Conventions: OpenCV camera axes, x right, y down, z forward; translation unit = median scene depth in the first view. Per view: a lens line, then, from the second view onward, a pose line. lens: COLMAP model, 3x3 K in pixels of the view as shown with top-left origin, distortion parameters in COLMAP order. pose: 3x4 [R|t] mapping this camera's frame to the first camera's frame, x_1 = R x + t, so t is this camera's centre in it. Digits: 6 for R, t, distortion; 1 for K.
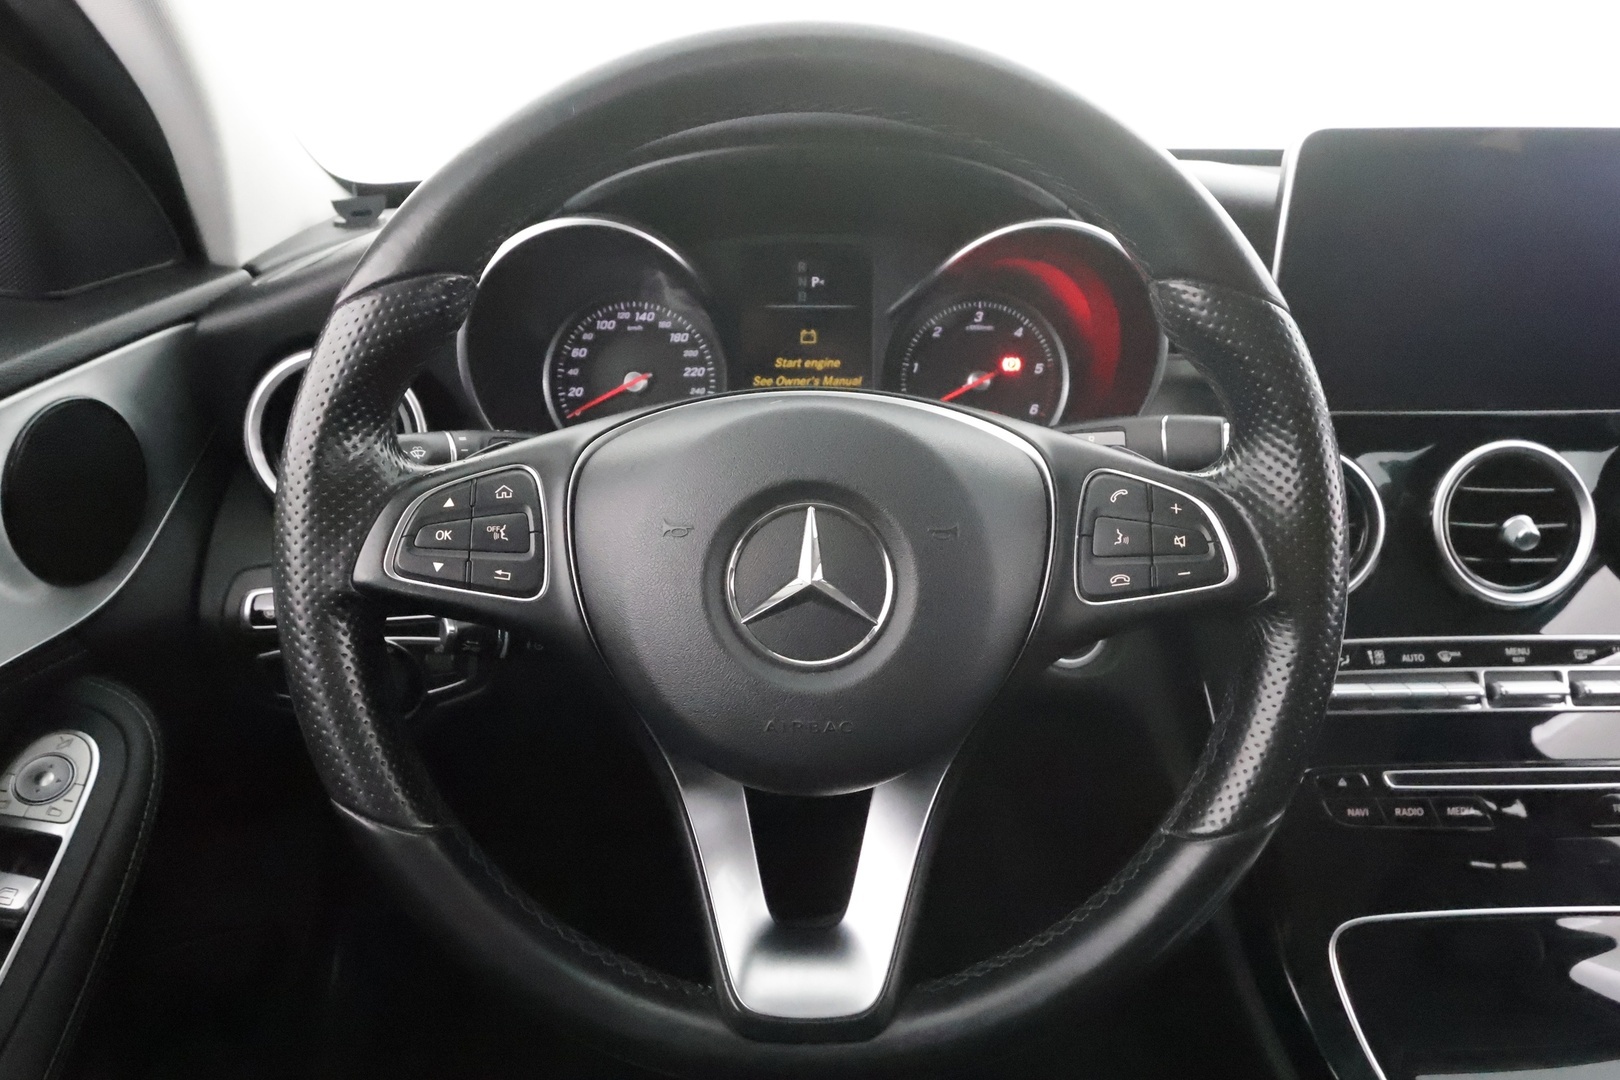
lens RADIAL K [[1140.3, 0, 785.1], [0, 1140.3, 532.3], [0, 0, 1]] dist [0.035805, -0.014046]
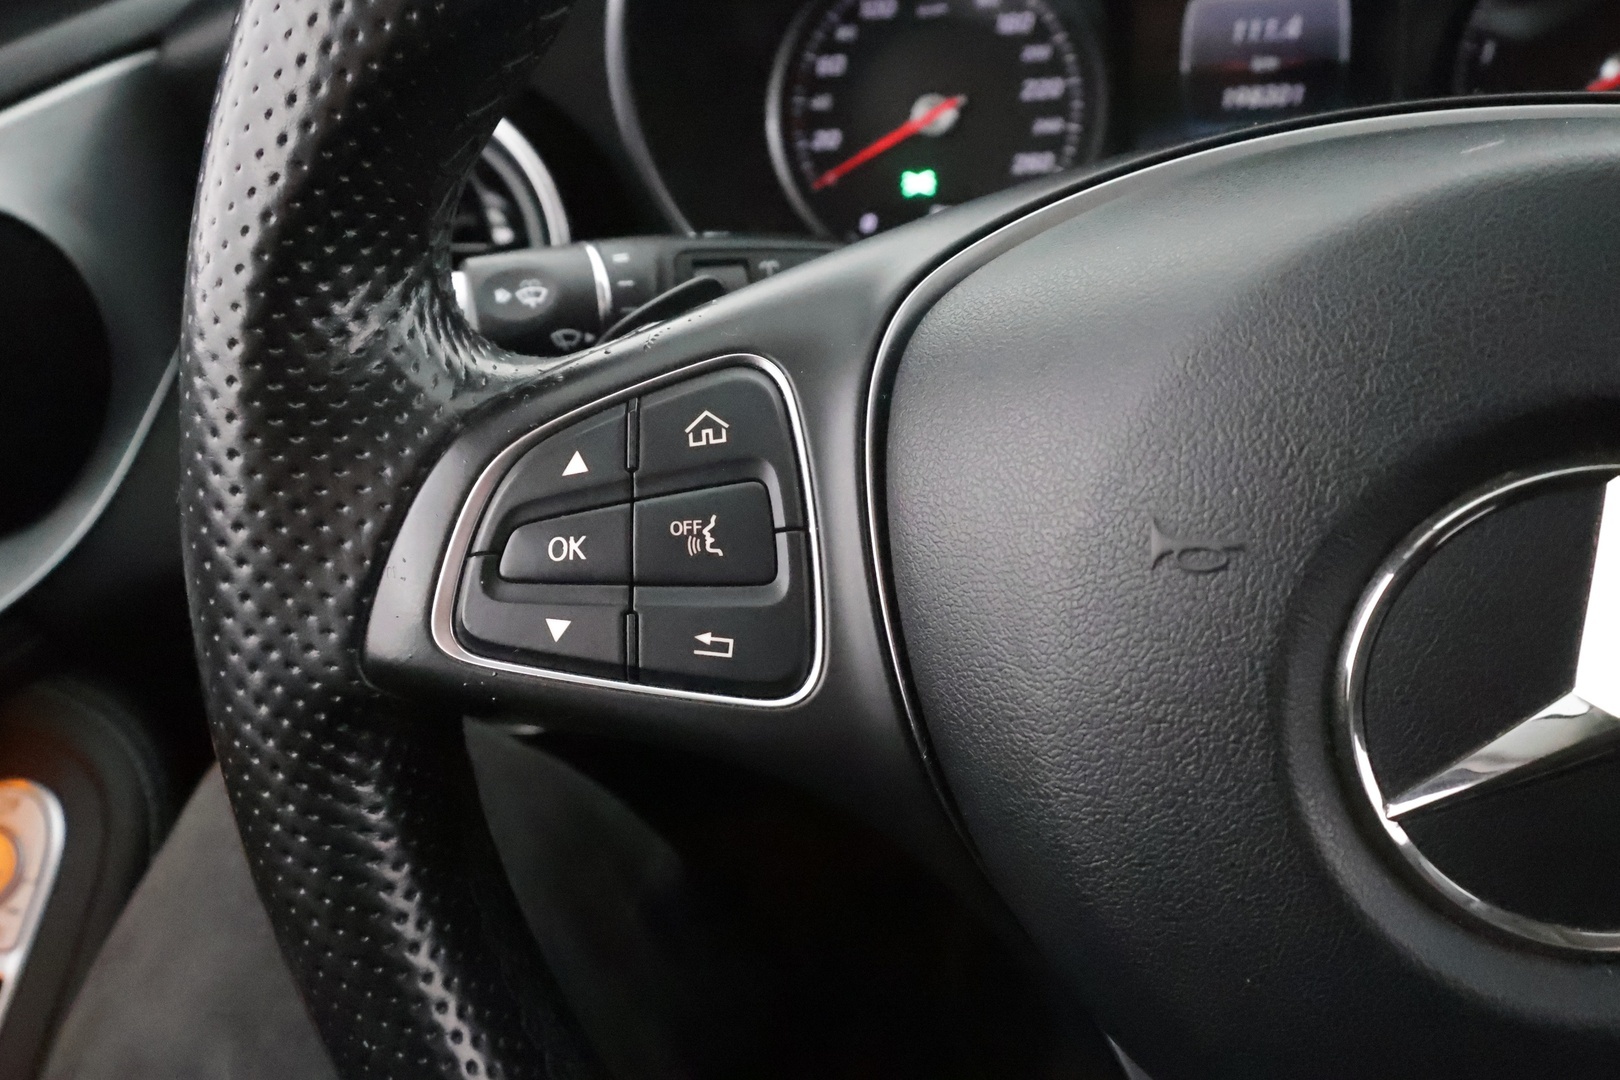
lens RADIAL K [[1340.4, 0, 797.9], [0, 1340.4, 561.6], [0, 0, 1]] dist [0.027352, 0.005551]
pose [[0.983796, 0.006374, -0.179179, -0.095025], [0.028410, 0.981199, 0.190896, -0.056624], [0.177027, -0.192893, 0.965118, 0.395097]]
